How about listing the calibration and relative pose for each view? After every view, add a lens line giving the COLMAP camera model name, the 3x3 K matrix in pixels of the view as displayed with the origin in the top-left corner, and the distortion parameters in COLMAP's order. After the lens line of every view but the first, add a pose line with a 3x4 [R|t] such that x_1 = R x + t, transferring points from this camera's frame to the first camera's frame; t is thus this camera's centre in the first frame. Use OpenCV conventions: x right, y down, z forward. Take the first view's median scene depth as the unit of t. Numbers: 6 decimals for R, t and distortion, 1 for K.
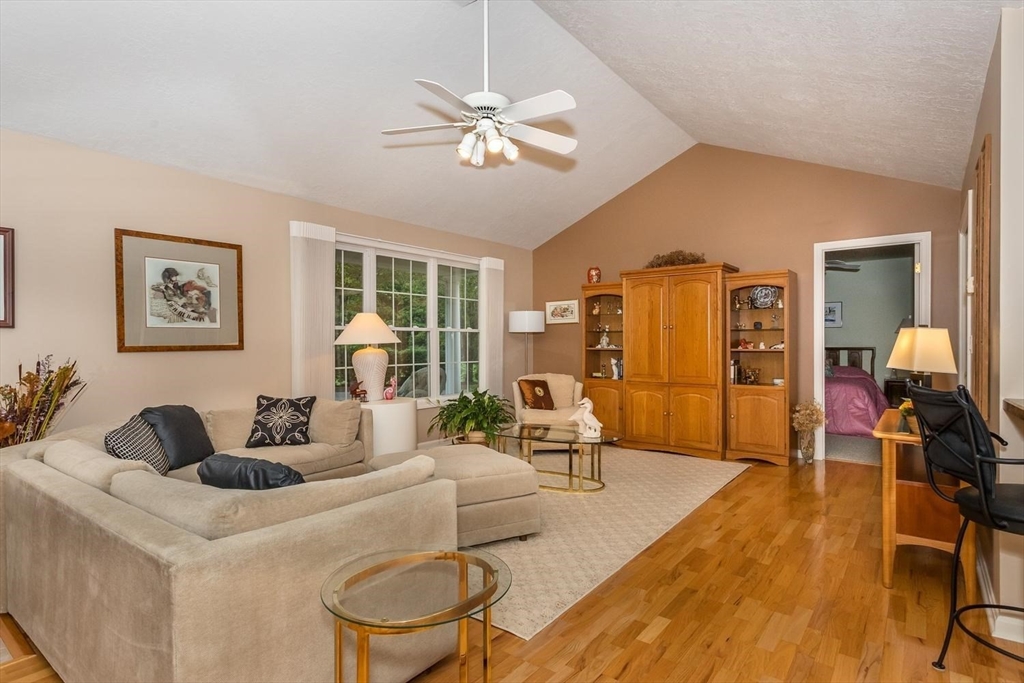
lens RADIAL K [[534.6, 0, 509.6], [0, 534.6, 347.3], [0, 0, 1]] dist [0.002928, 0.002349]
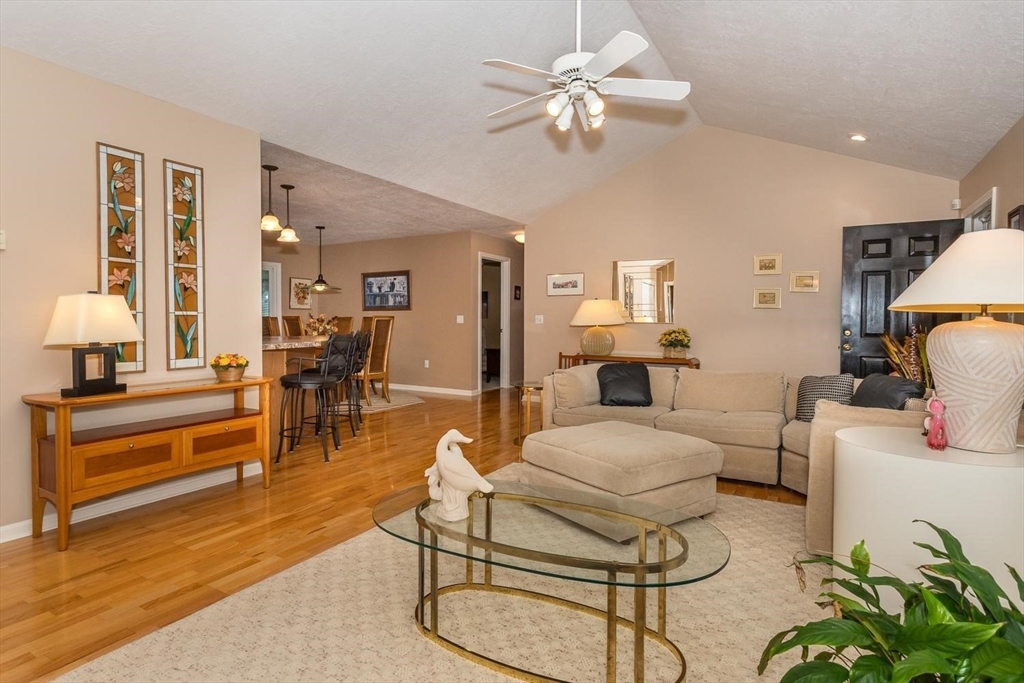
lens RADIAL K [[534.6, 0, 513.5], [0, 534.6, 337.1], [0, 0, 1]] dist [0.002928, 0.002349]
pose [[-0.989809, -0.000600, -0.142400, 0.145565], [-0.006127, 0.999244, 0.038382, -0.003346], [0.142270, 0.038864, -0.989065, 1.352463]]
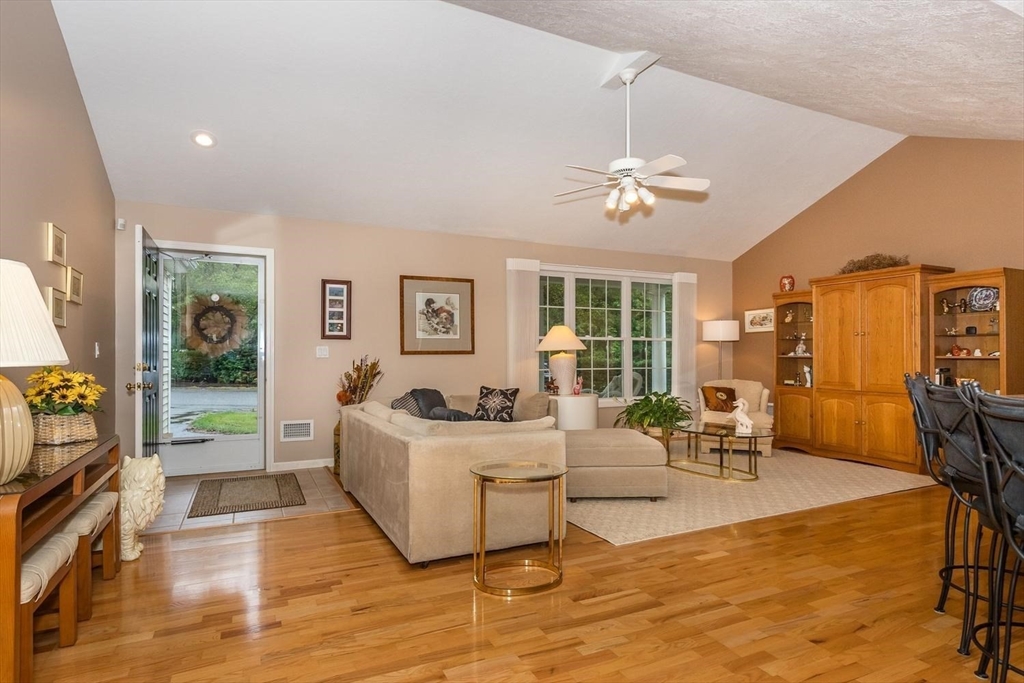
lens RADIAL K [[534.6, 0, 492.7], [0, 534.6, 354.3], [0, 0, 1]] dist [0.002928, 0.002349]
pose [[0.888387, 0.003726, -0.459079, 0.185697], [-0.007586, 0.999950, -0.006565, 0.014015], [0.459032, 0.009315, 0.888371, -0.217400]]
